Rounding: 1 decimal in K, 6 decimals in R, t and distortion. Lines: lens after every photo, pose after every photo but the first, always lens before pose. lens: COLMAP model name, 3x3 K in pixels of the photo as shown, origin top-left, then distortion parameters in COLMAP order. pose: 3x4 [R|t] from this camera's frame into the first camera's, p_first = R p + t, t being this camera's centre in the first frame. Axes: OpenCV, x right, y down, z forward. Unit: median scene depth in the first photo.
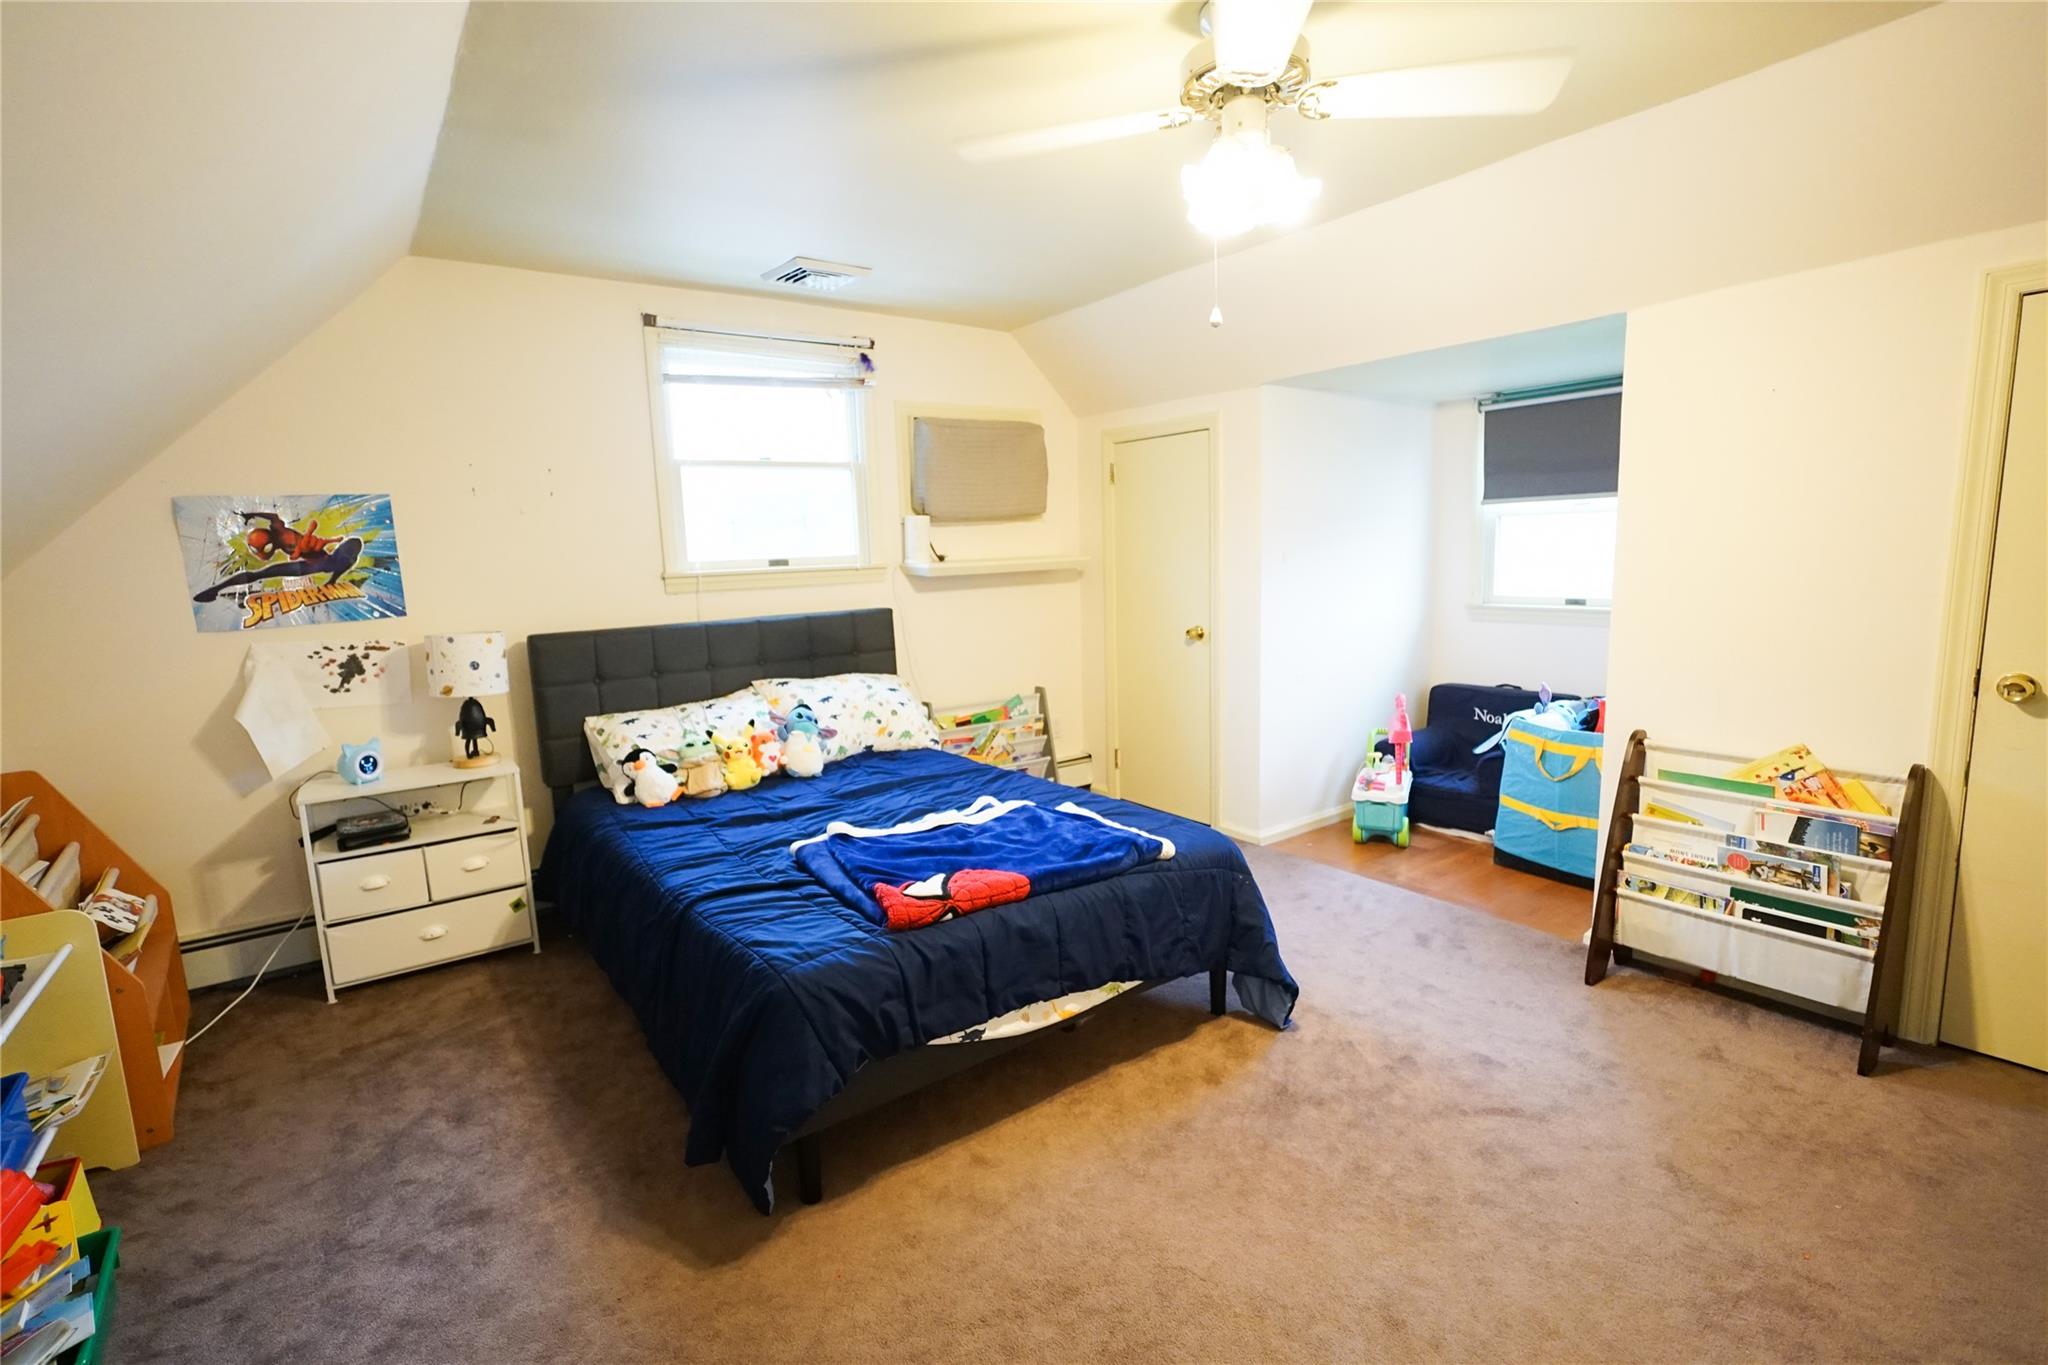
lens RADIAL K [[937.7, 0, 1015.1], [0, 937.7, 680.5], [0, 0, 1]] dist [-0.024660, 0.010994]
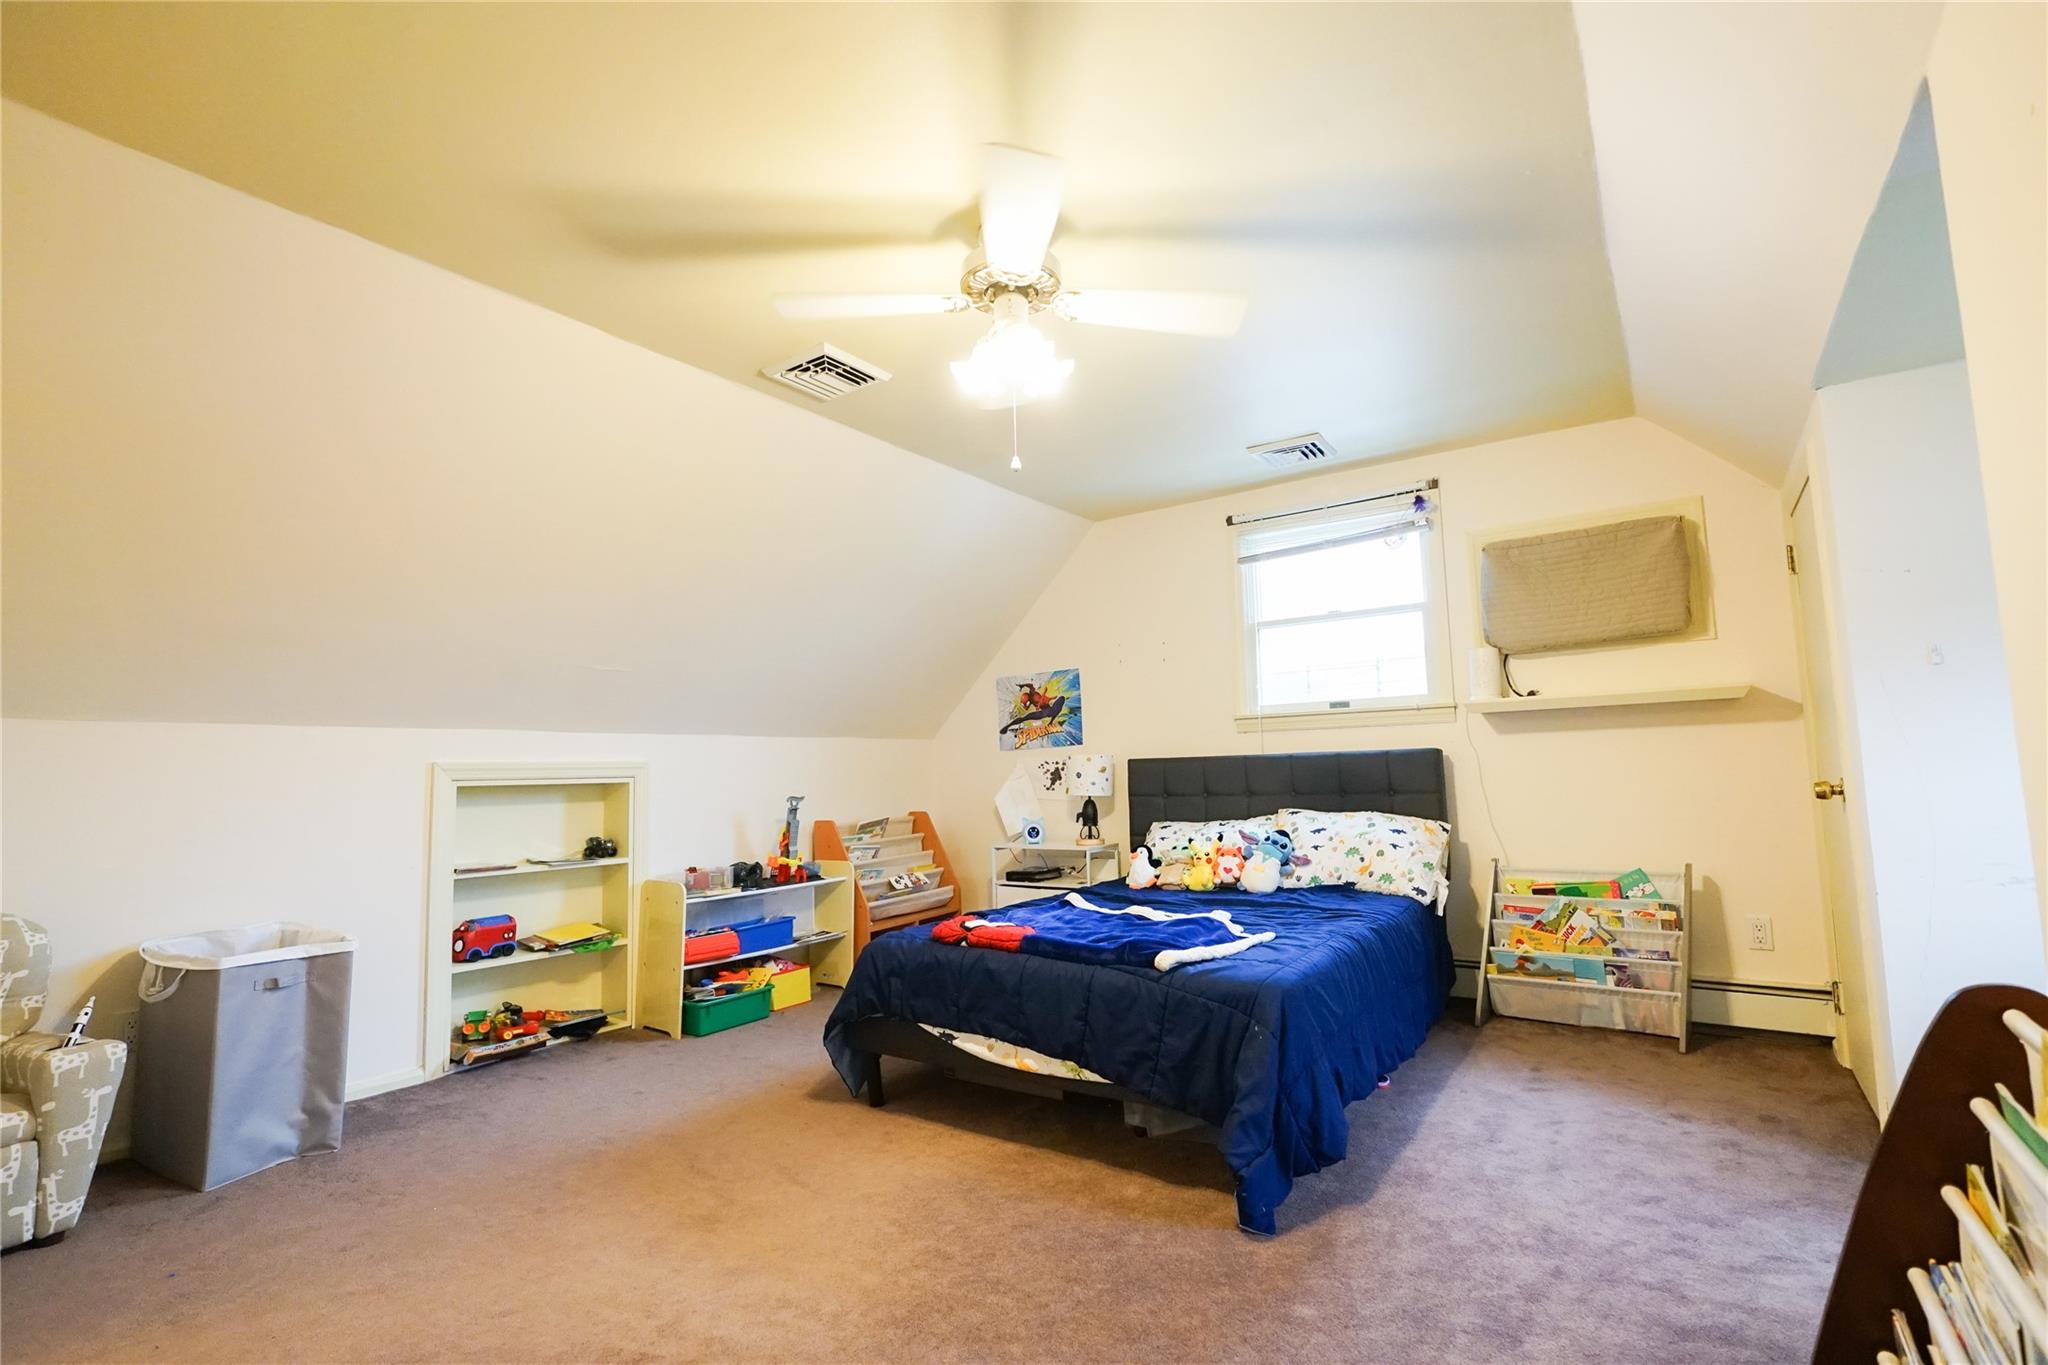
lens RADIAL K [[937.7, 0, 1015.1], [0, 937.7, 680.5], [0, 0, 1]] dist [-0.024660, 0.010994]
pose [[0.322616, -0.069237, -0.943994, 0.812601], [-0.122048, 0.985953, -0.114025, 0.018007], [0.938628, 0.151999, 0.309634, 0.397580]]
